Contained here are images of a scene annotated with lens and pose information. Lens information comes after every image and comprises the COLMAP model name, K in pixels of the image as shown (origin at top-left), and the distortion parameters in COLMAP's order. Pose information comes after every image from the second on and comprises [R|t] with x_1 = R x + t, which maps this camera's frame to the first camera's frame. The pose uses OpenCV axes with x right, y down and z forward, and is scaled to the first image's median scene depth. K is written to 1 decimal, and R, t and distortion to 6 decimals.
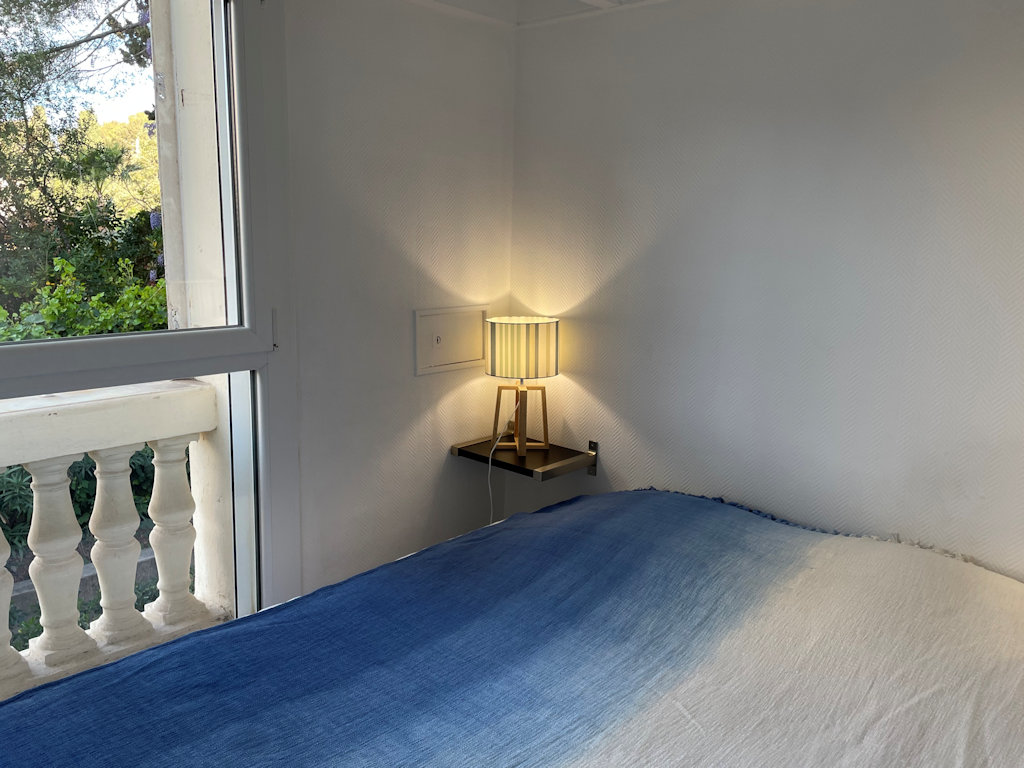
lens RADIAL K [[828.5, 0, 512.6], [0, 828.5, 360.6], [0, 0, 1]] dist [0.029311, -0.002177]
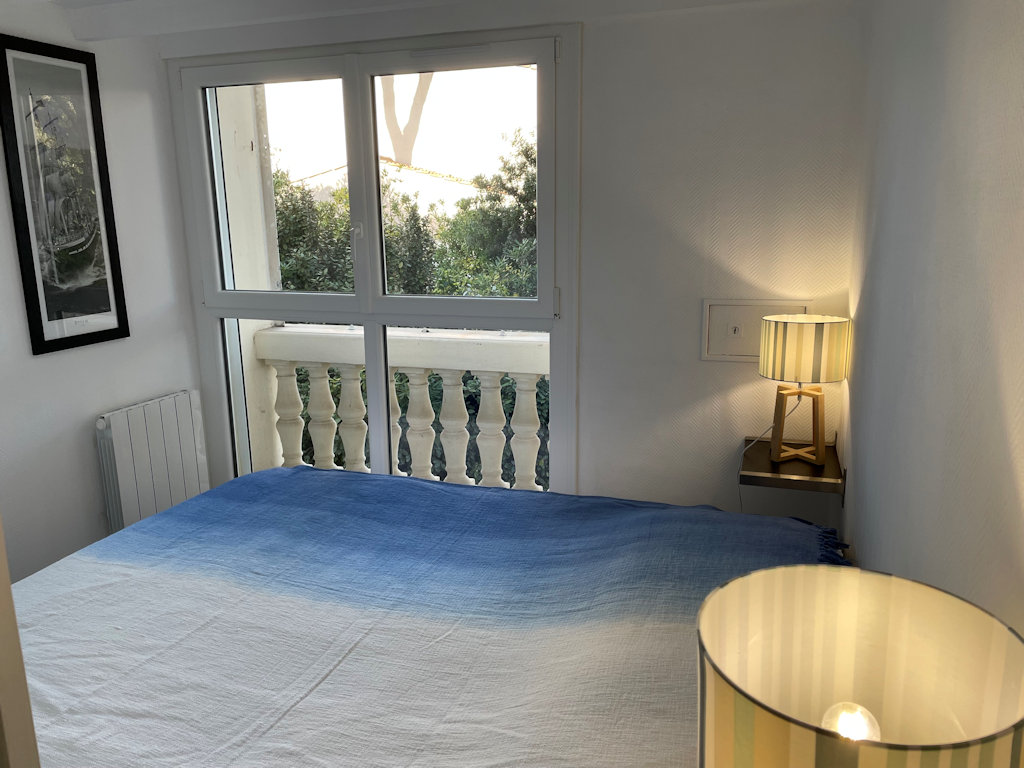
lens RADIAL K [[787.4, 0, 535.0], [0, 787.4, 382.0], [0, 0, 1]] dist [0.070966, -0.001612]
pose [[0.405486, 0.165228, -0.899044, 0.966186], [-0.125366, 0.984287, 0.124351, -0.072242], [0.905464, 0.062287, 0.419829, 0.499760]]
